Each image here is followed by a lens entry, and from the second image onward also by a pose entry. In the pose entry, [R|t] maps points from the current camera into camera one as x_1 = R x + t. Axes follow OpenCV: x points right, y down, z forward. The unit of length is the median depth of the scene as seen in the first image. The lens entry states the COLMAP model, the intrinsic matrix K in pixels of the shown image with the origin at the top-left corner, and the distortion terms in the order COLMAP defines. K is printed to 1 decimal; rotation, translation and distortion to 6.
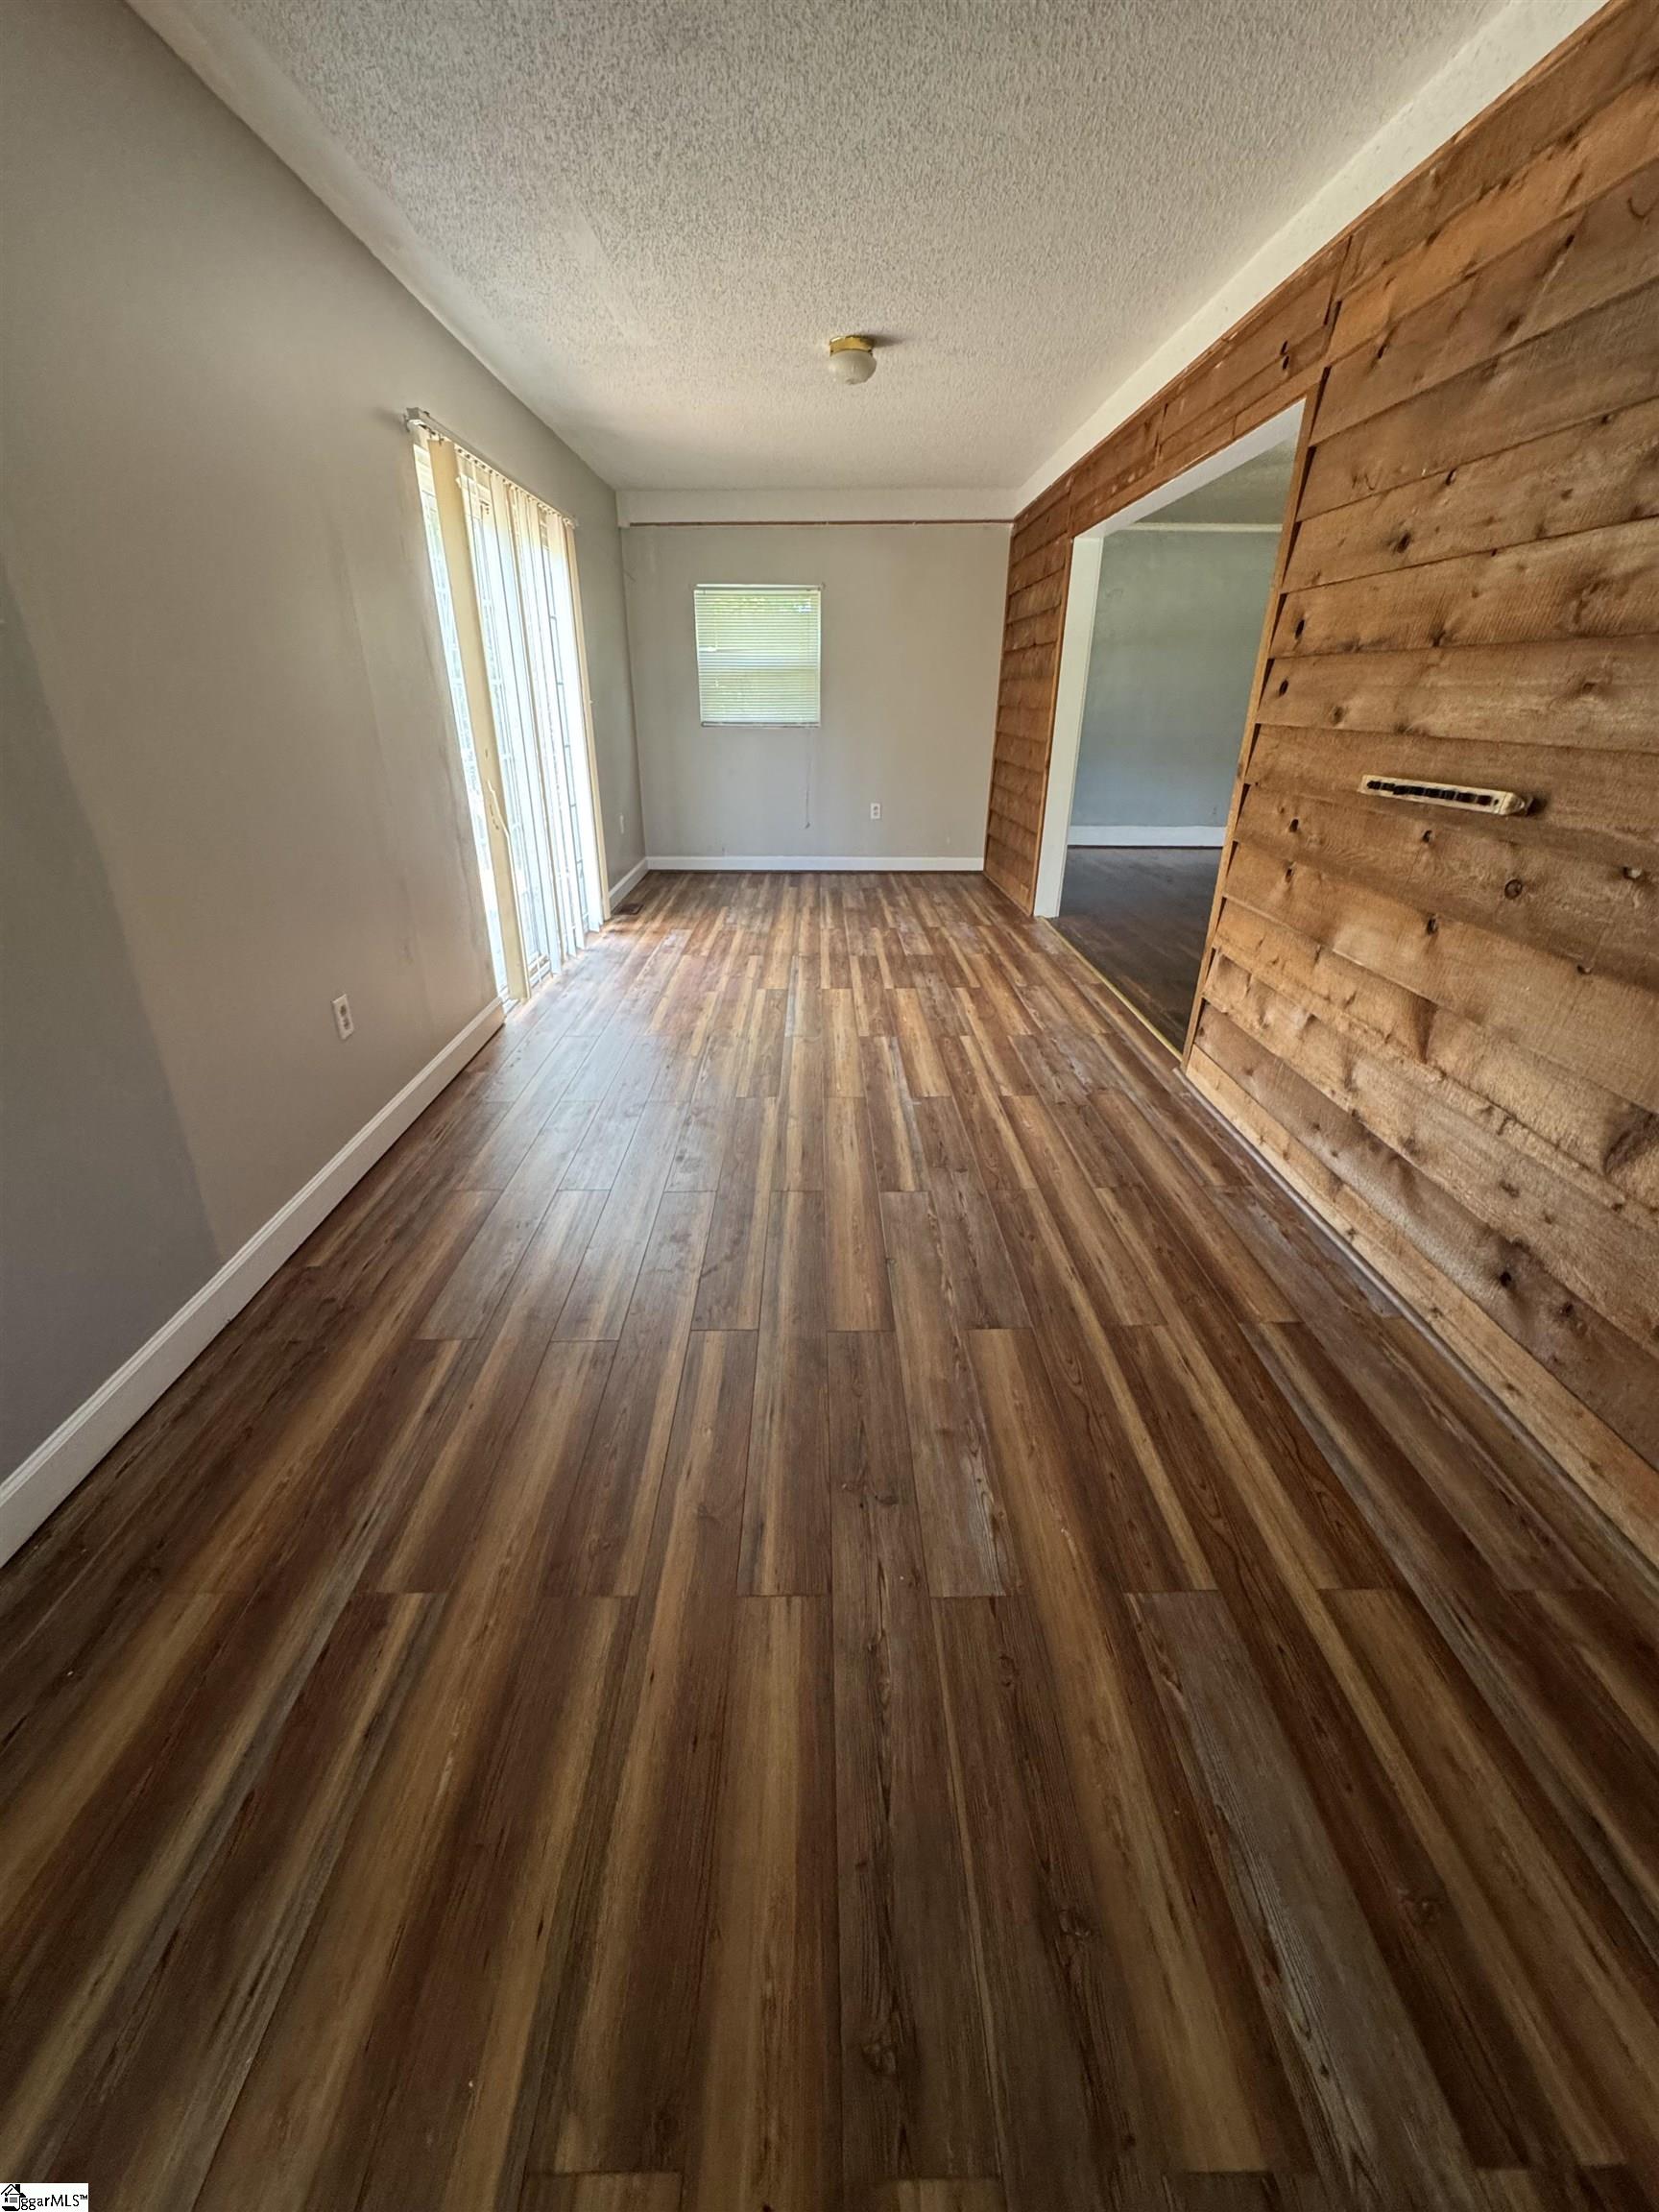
lens RADIAL K [[884.5, 0, 824.6], [0, 884.5, 1104.2], [0, 0, 1]] dist [0.000395, -0.000360]
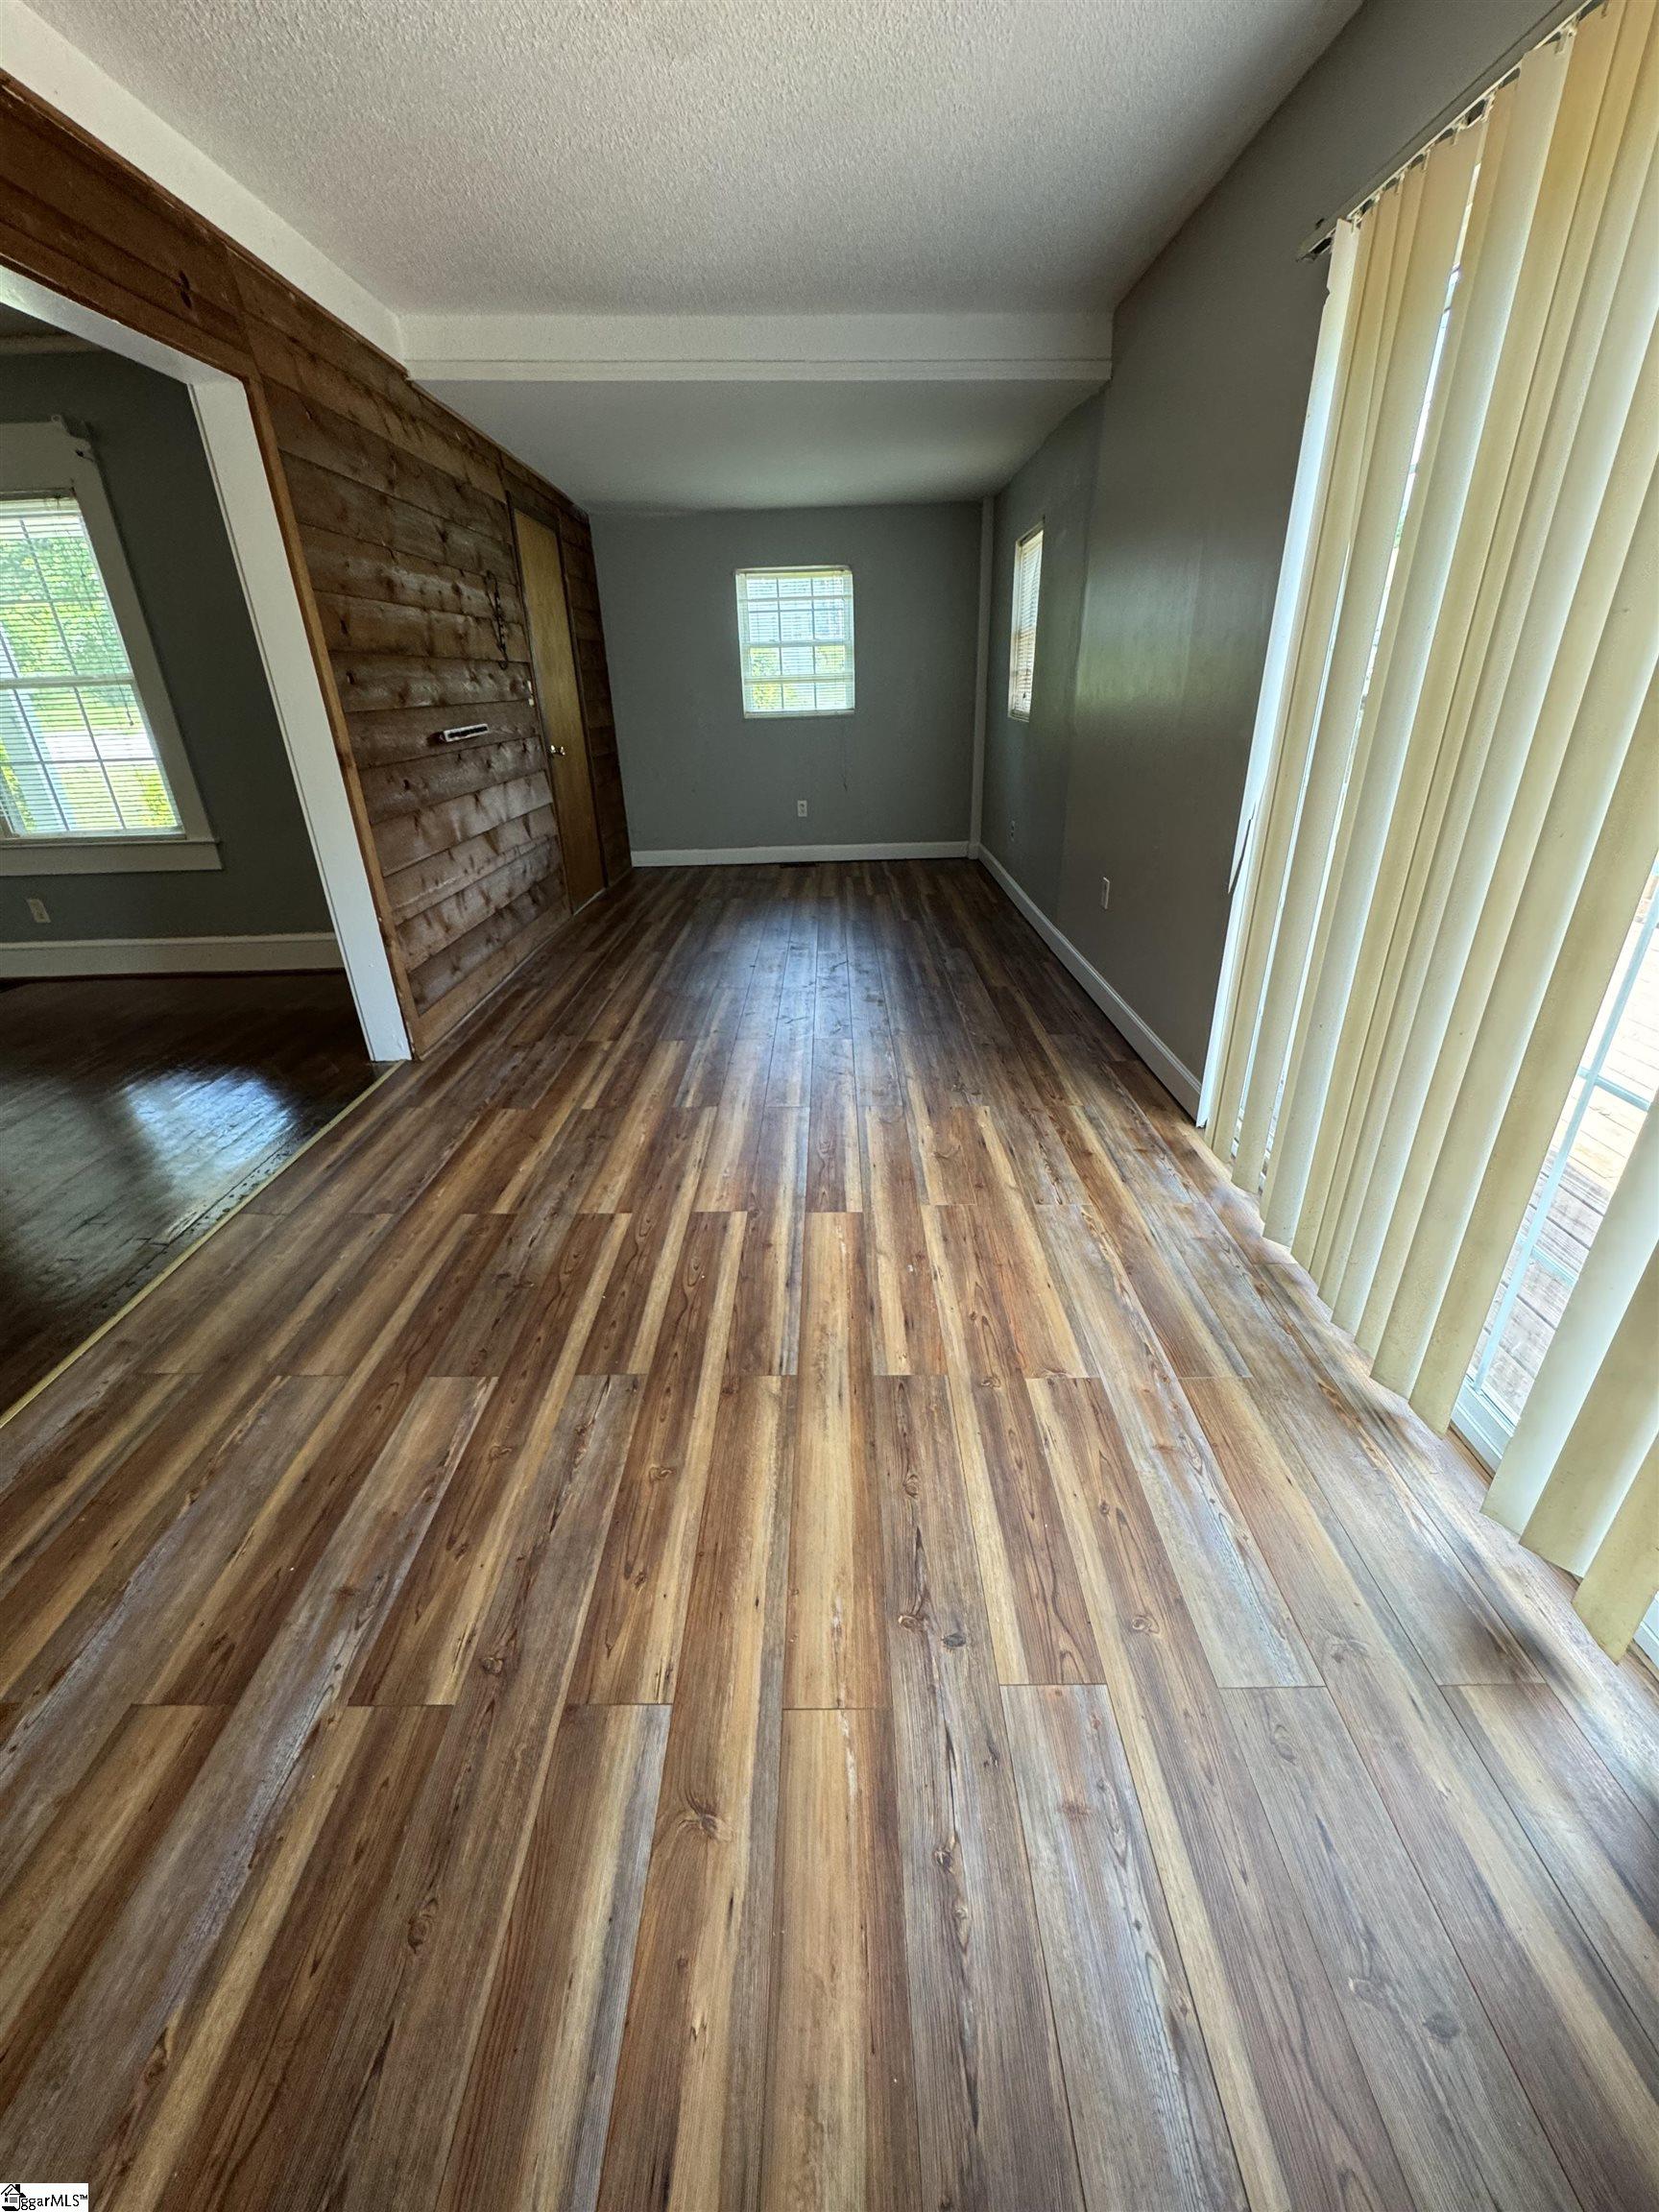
lens RADIAL K [[884.5, 0, 832.4], [0, 884.5, 1102.4], [0, 0, 1]] dist [0.000395, -0.000360]
pose [[-0.999775, 0.015862, 0.014097, -0.068745], [0.020953, 0.632607, 0.774189, -0.624808], [0.003362, 0.774310, -0.632797, 1.345124]]
